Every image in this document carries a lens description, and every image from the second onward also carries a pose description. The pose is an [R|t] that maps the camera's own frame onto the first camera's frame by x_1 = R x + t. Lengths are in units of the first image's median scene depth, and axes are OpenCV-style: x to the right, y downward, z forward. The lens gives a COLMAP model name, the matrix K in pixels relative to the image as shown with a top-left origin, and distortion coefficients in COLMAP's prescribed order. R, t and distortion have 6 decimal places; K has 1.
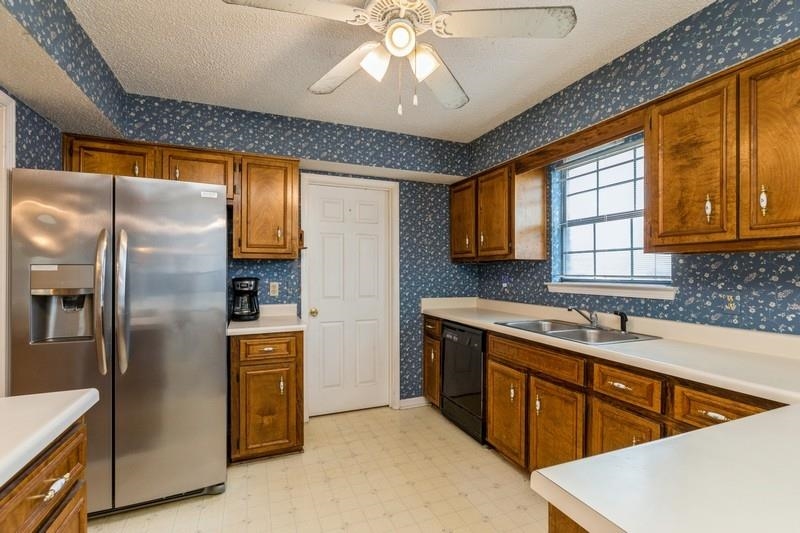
lens RADIAL K [[385.7, 0, 403.2], [0, 385.7, 270.8], [0, 0, 1]] dist [0.003074, 0.000224]
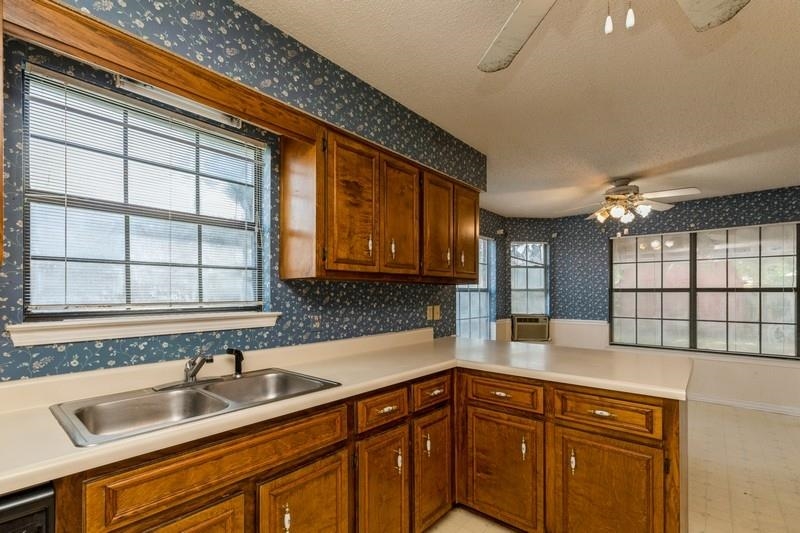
lens RADIAL K [[364.5, 0, 396.6], [0, 364.5, 292.7], [0, 0, 1]] dist [0.004410, -0.001000]
pose [[-0.458425, 0.007606, 0.888700, -0.198754], [0.004236, 0.999971, -0.006373, 0.000891], [-0.888723, 0.000842, -0.458444, 0.957797]]
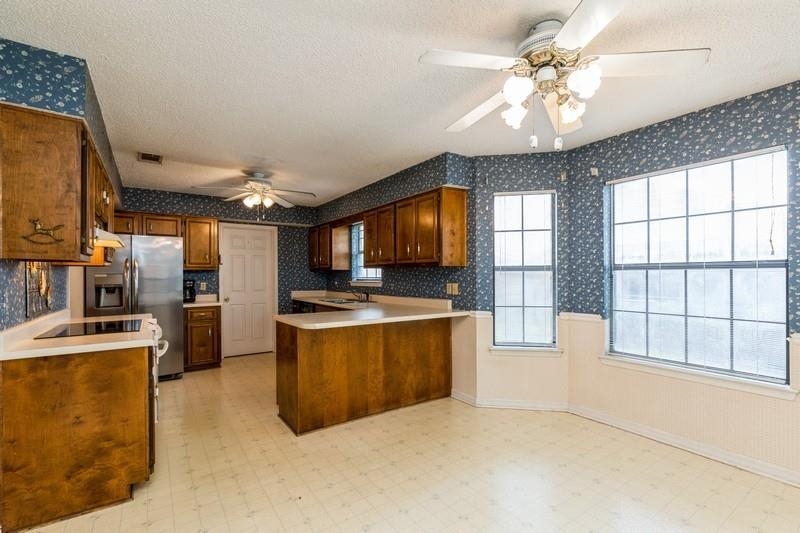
lens RADIAL K [[364.5, 0, 401.8], [0, 364.5, 275.3], [0, 0, 1]] dist [0.004410, -0.001000]
pose [[0.977038, -0.006234, 0.212976, 0.272905], [0.006304, 0.999980, 0.000348, 0.001166], [-0.212973, 0.001003, 0.977057, -1.117696]]
